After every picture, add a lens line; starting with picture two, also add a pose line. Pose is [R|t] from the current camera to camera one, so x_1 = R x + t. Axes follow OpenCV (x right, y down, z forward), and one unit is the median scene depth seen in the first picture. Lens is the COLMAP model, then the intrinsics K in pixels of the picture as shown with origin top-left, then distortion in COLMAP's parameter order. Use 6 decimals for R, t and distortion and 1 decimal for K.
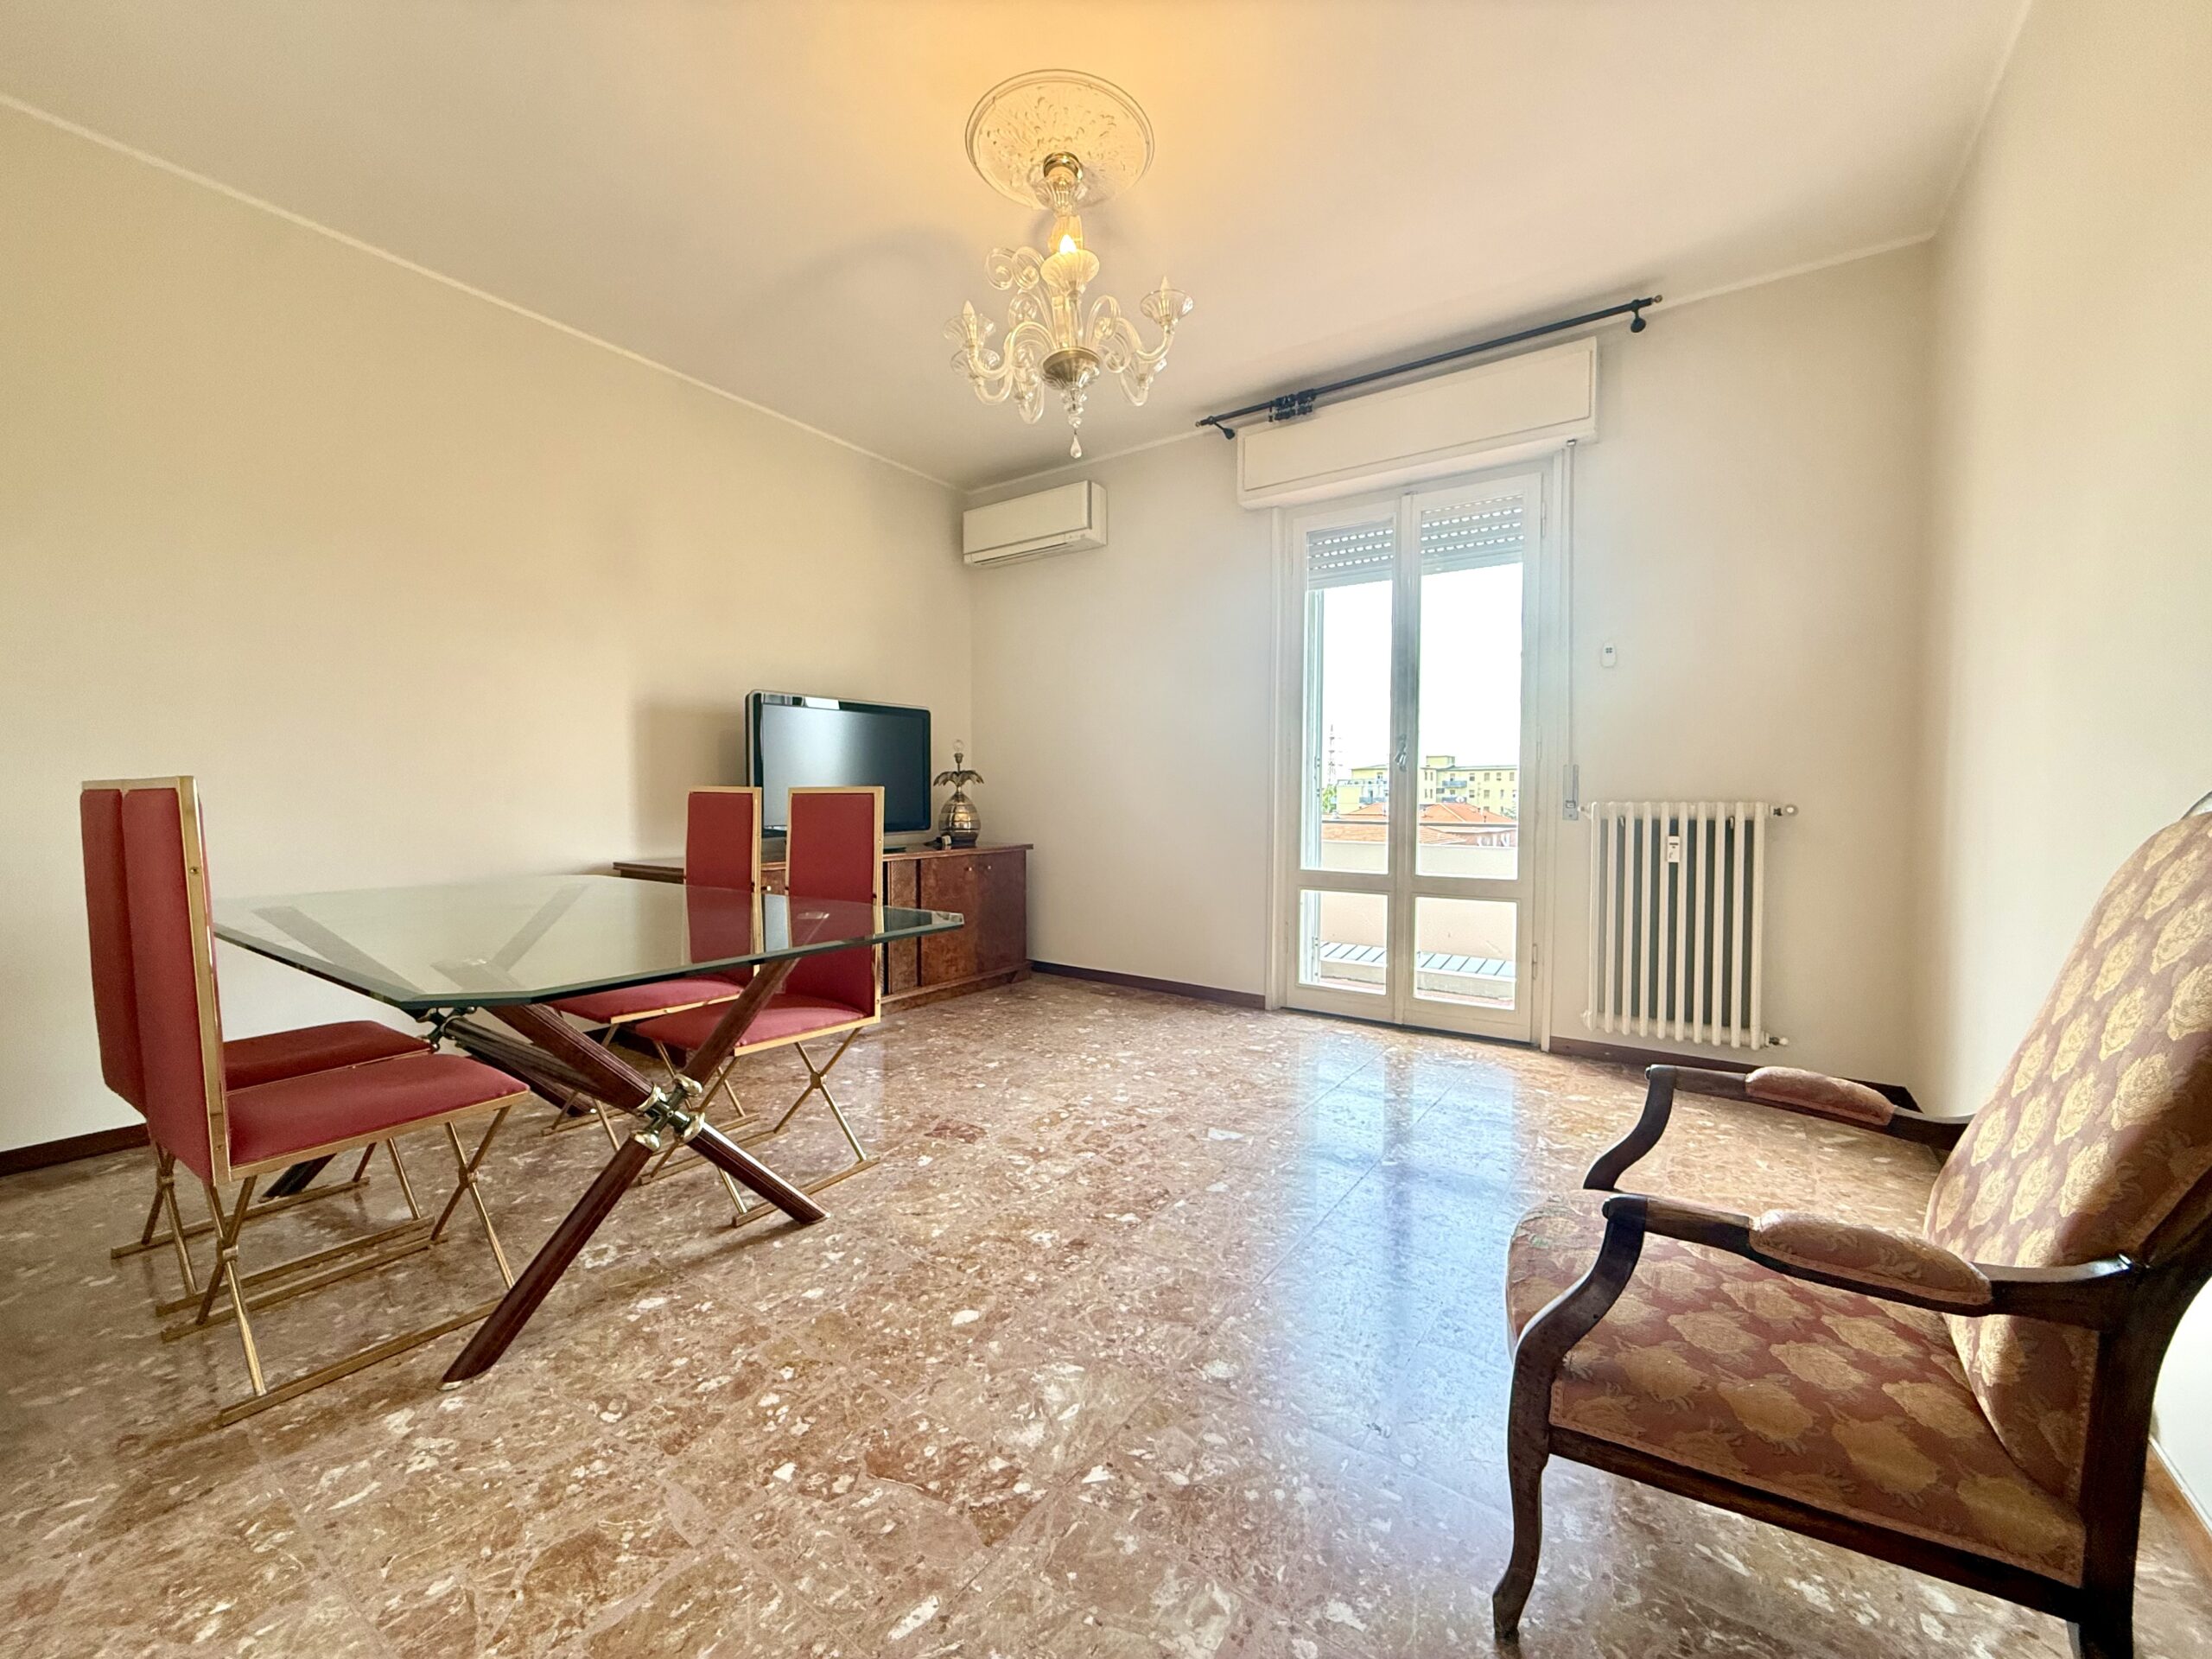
lens RADIAL K [[882.9, 0, 1097.0], [0, 882.9, 826.4], [0, 0, 1]] dist [0.000466, 0.000150]
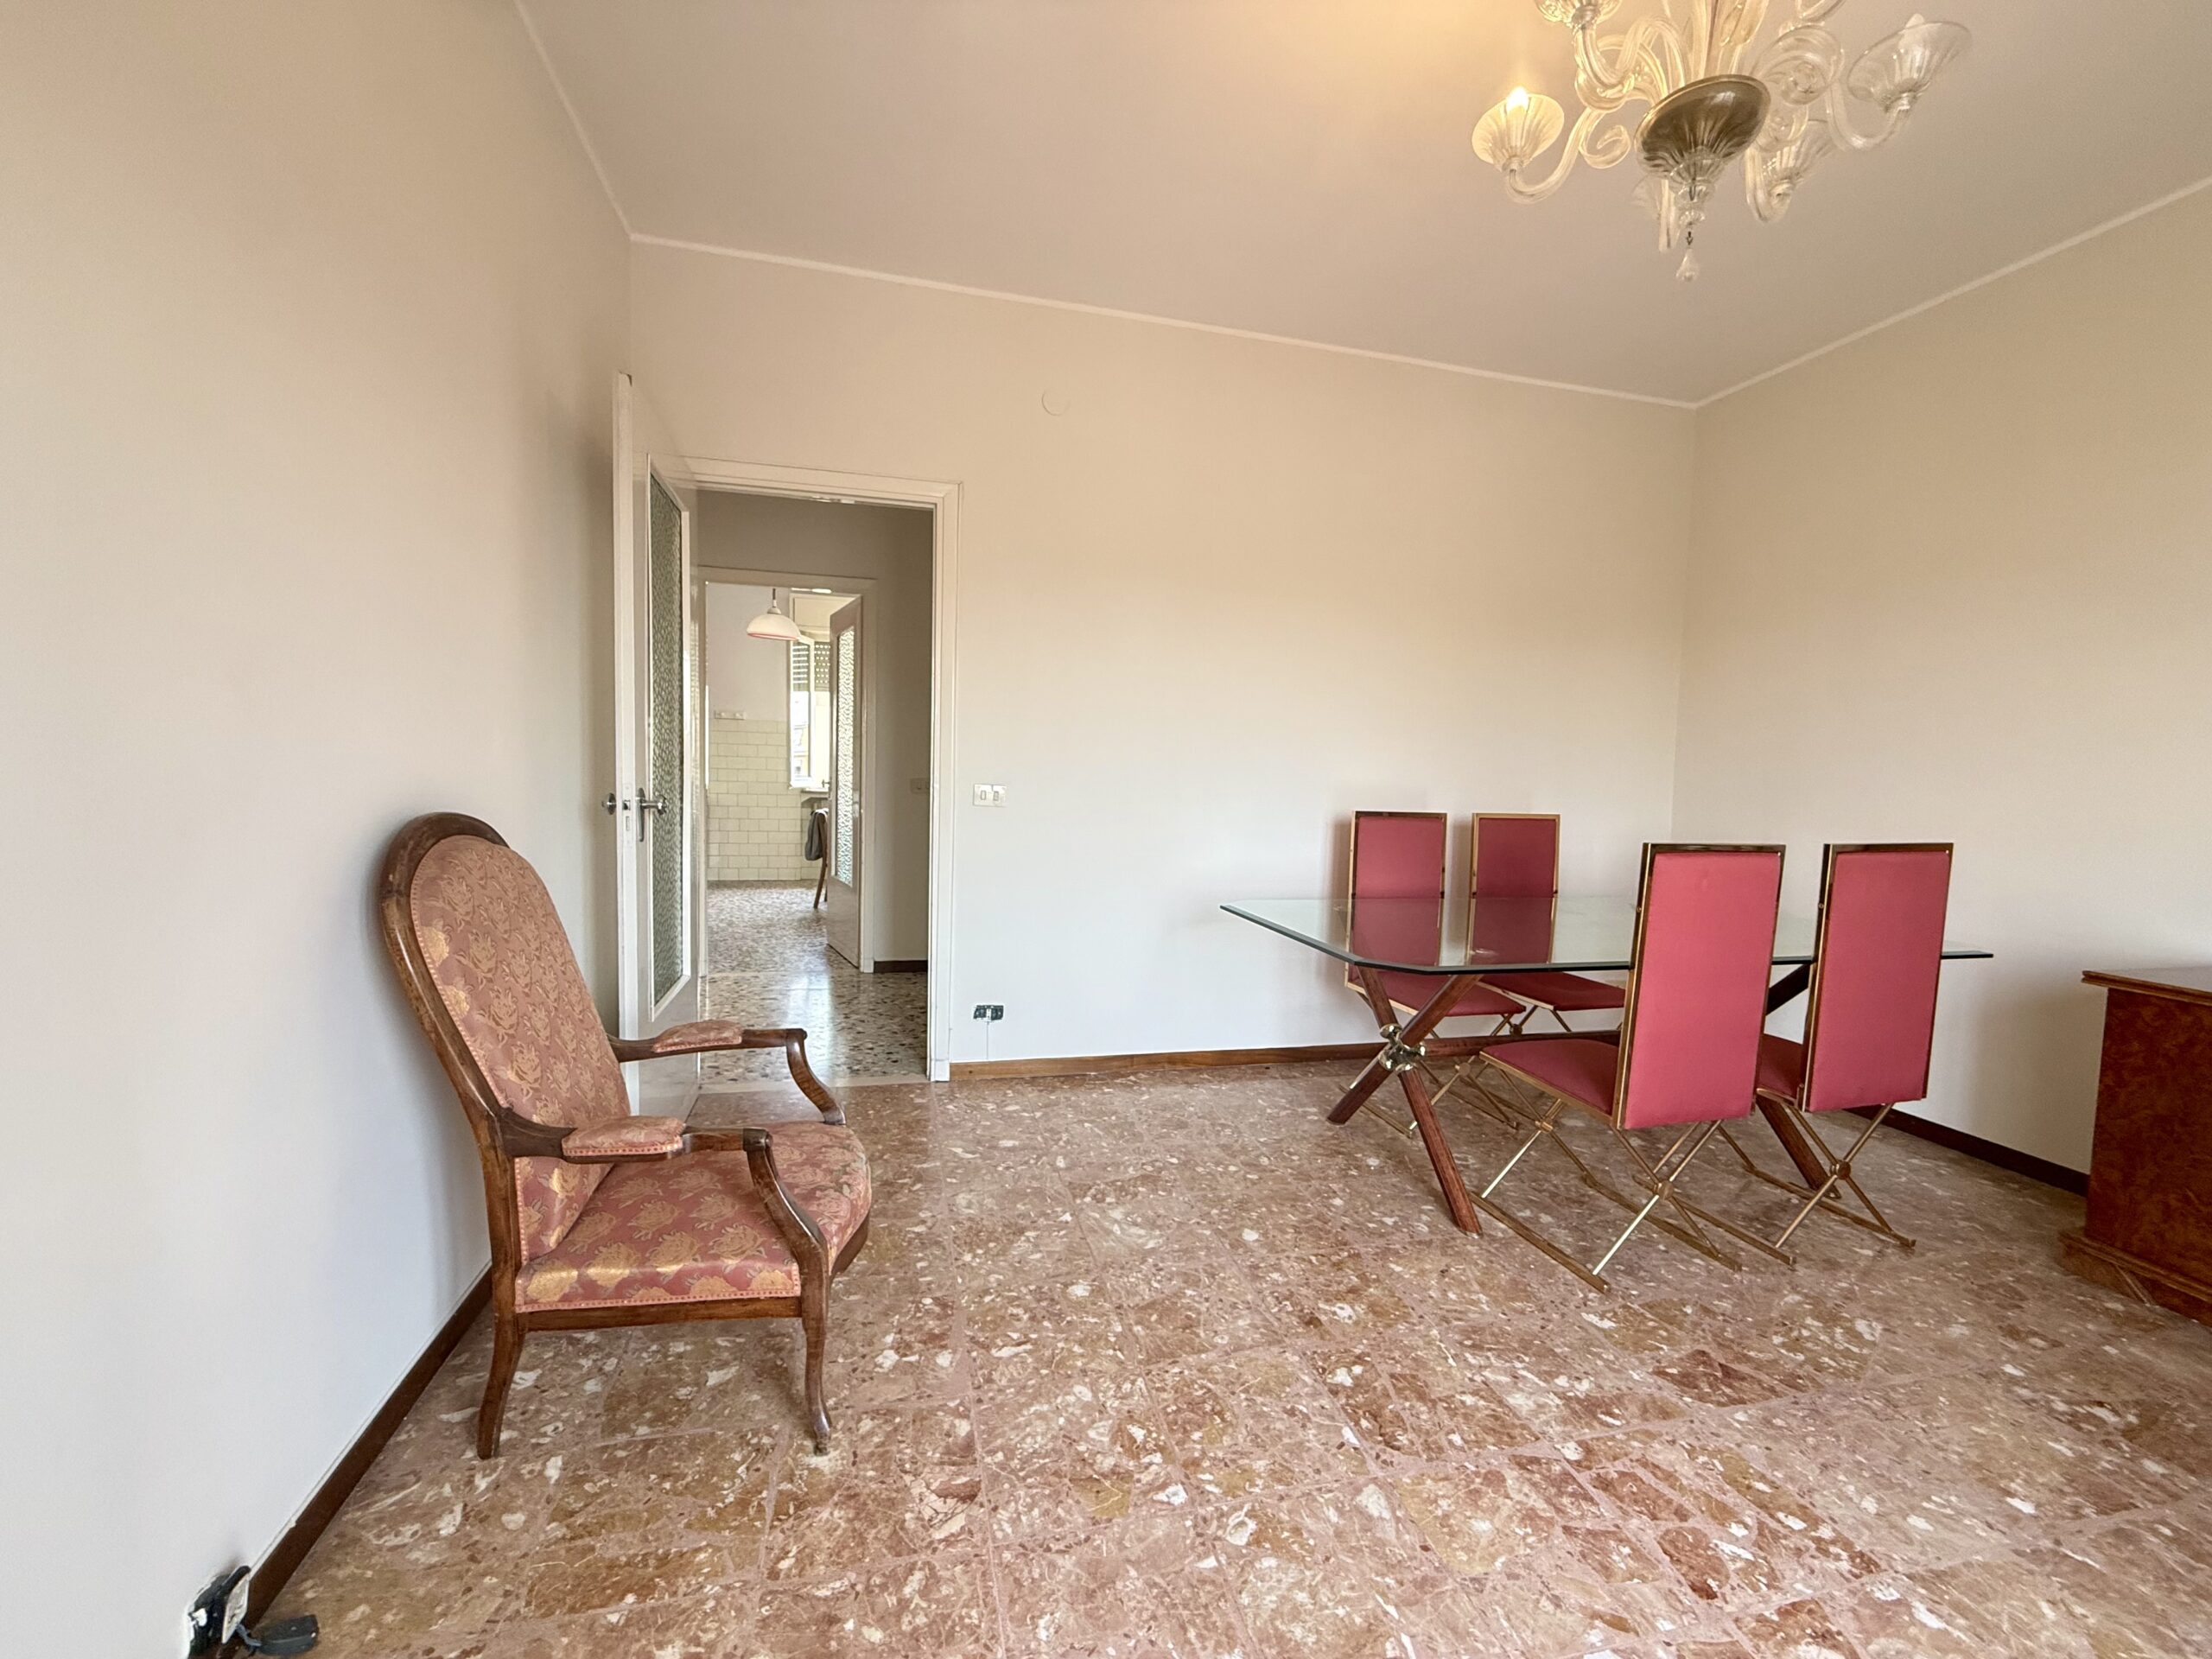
lens RADIAL K [[882.9, 0, 1097.0], [0, 882.9, 826.4], [0, 0, 1]] dist [0.000466, 0.000150]
pose [[-0.657214, 0.028313, -0.753172, 0.638116], [-0.054675, 0.994870, 0.085109, -0.093989], [0.751718, 0.097115, -0.652294, 1.074858]]
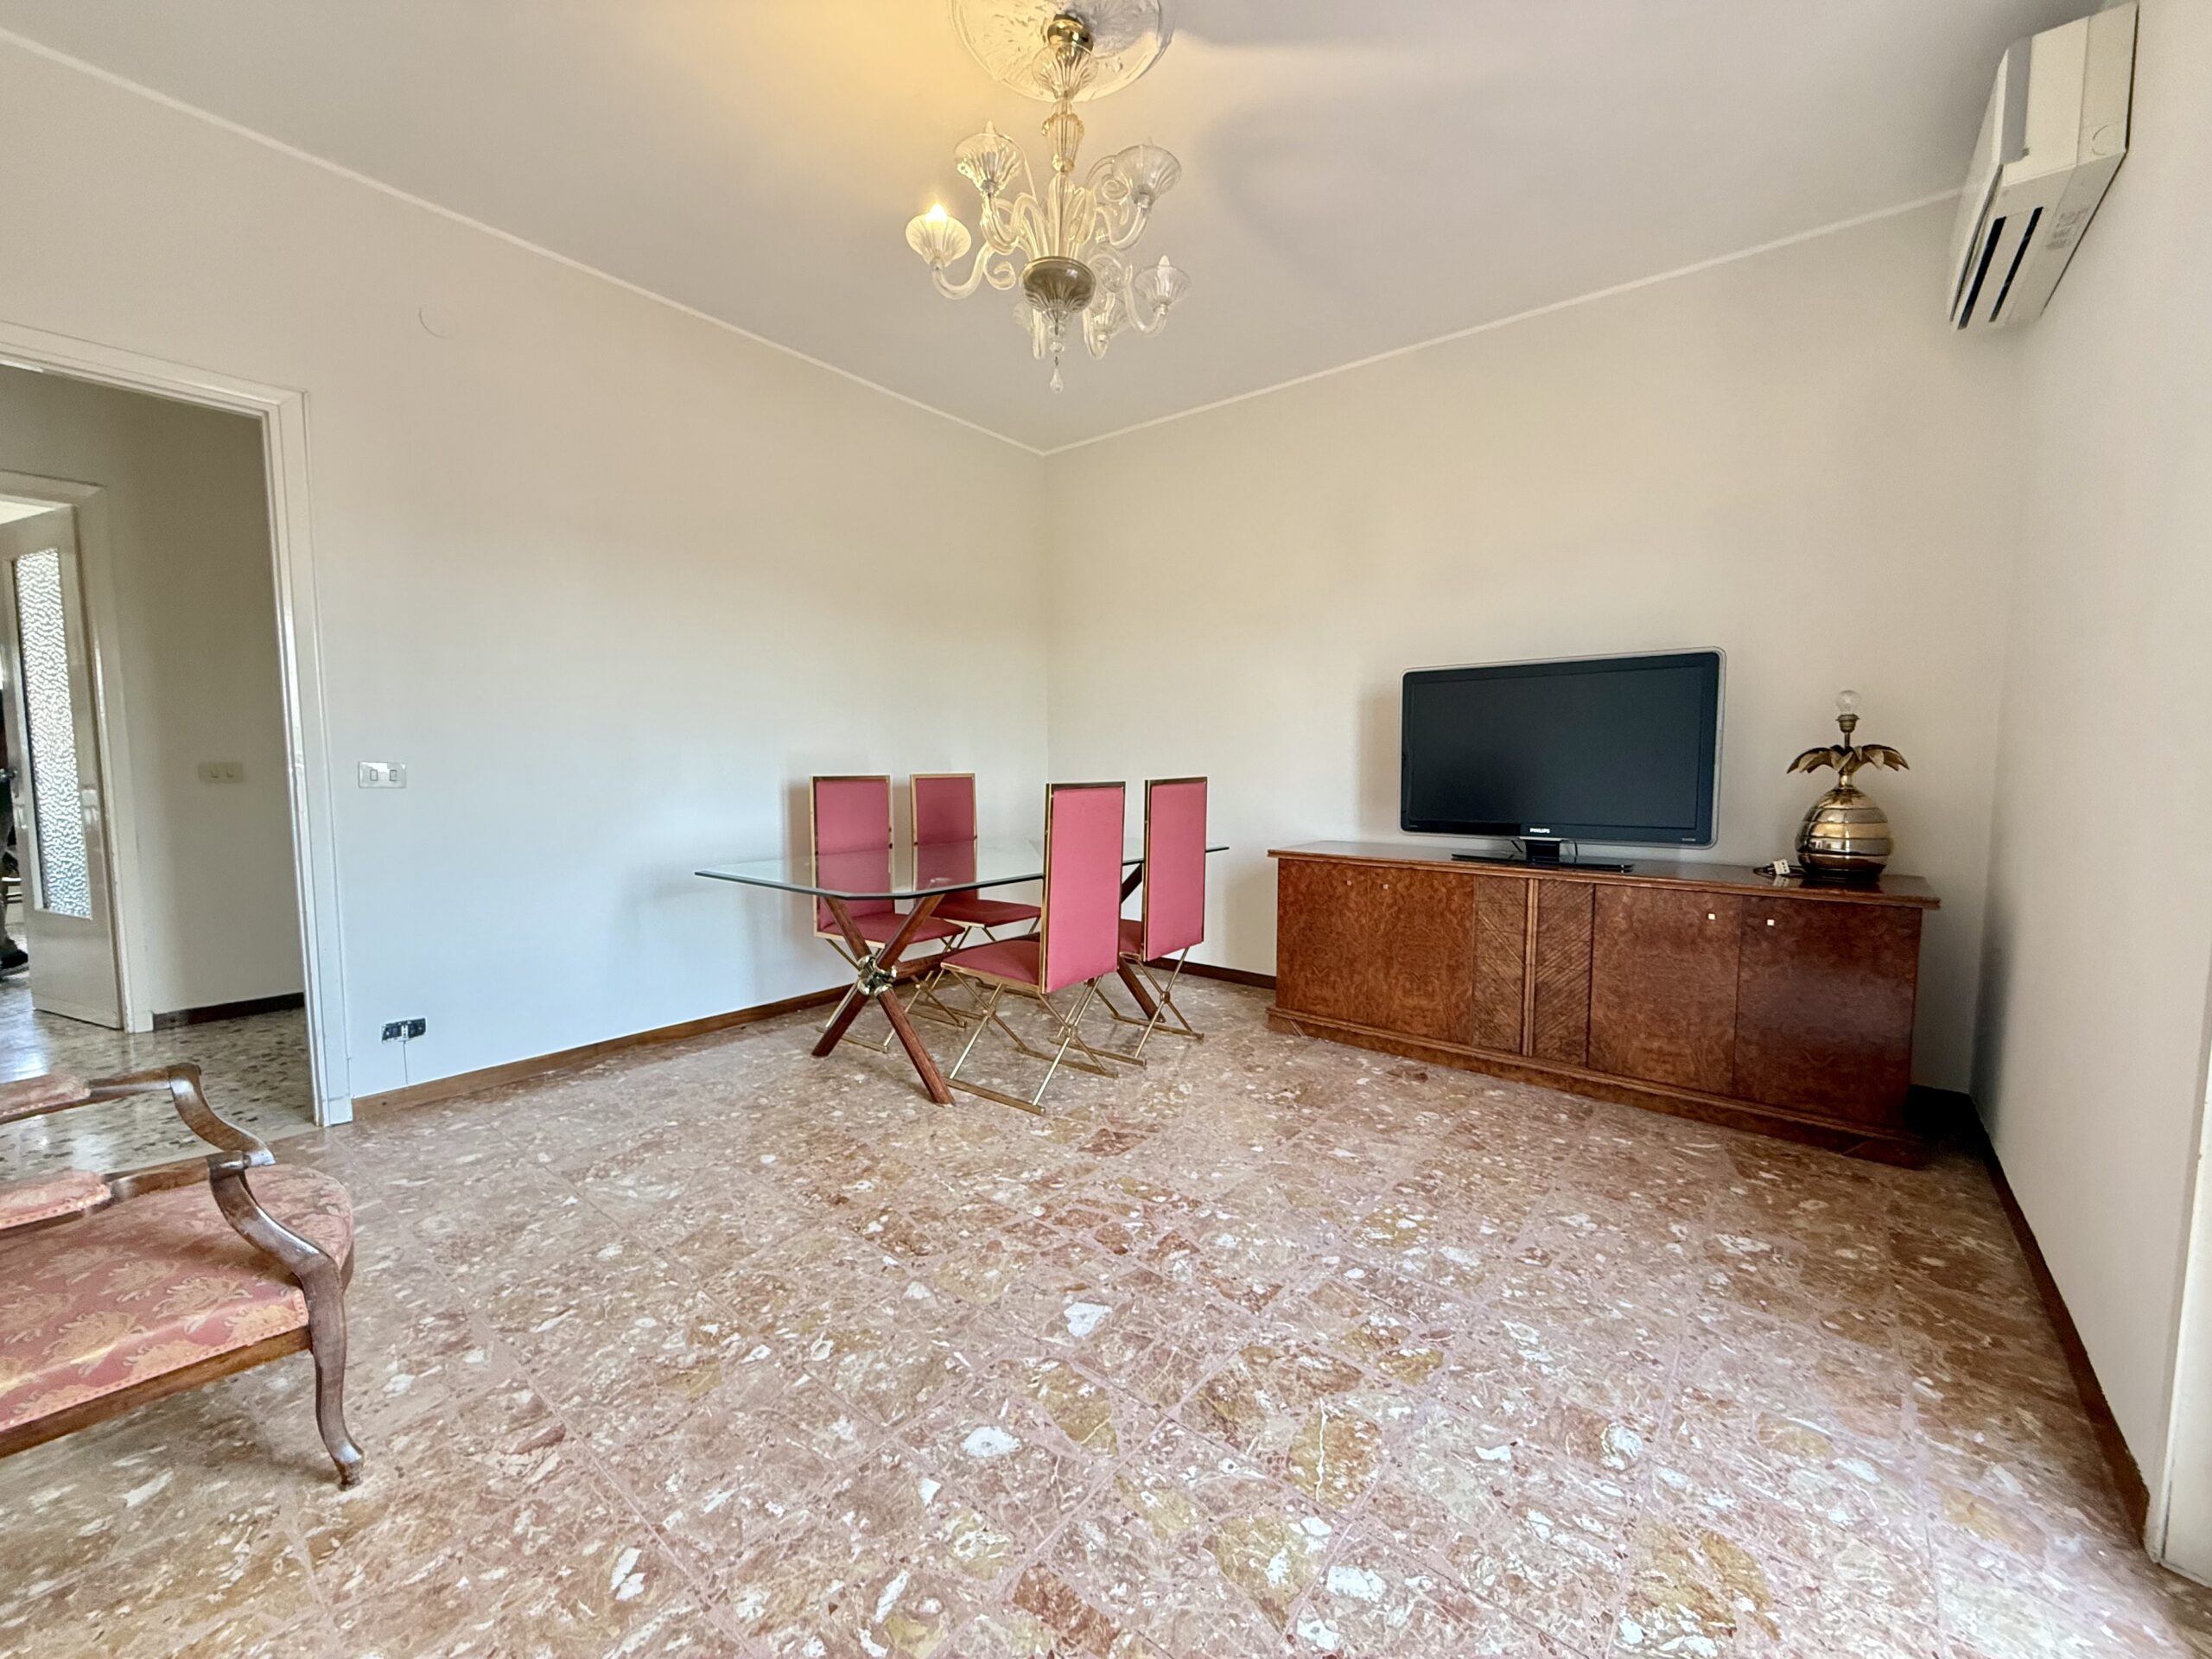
lens RADIAL K [[882.9, 0, 1097.0], [0, 882.9, 826.4], [0, 0, 1]] dist [0.000466, 0.000150]
pose [[-0.065171, 0.076124, -0.994966, 0.796286], [-0.034919, 0.996301, 0.078514, -0.074729], [0.997263, 0.039860, -0.062272, 1.061420]]
